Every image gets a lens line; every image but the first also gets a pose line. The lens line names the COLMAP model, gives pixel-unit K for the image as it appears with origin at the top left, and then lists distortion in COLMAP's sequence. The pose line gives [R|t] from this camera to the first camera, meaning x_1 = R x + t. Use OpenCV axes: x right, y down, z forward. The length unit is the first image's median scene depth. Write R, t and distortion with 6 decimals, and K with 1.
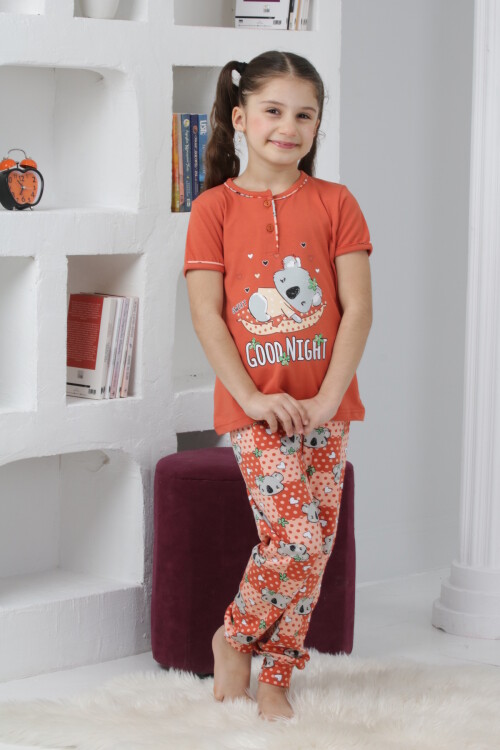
lens RADIAL K [[2516.1, 0, 250.0], [0, 2516.1, 375.0], [0, 0, 1]] dist [-0.230060, -0.449552]
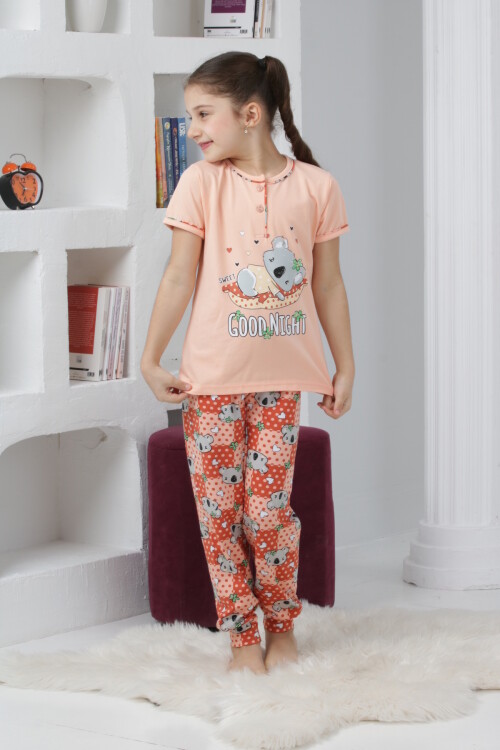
lens RADIAL K [[2516.1, 0, 250.0], [0, 2516.1, 375.0], [0, 0, 1]] dist [-0.230060, -0.449552]
pose [[0.998325, -0.036136, 0.045180, -0.042933], [0.036416, 0.999322, -0.005382, 0.015210], [-0.044955, 0.007019, 0.998964, -0.091846]]
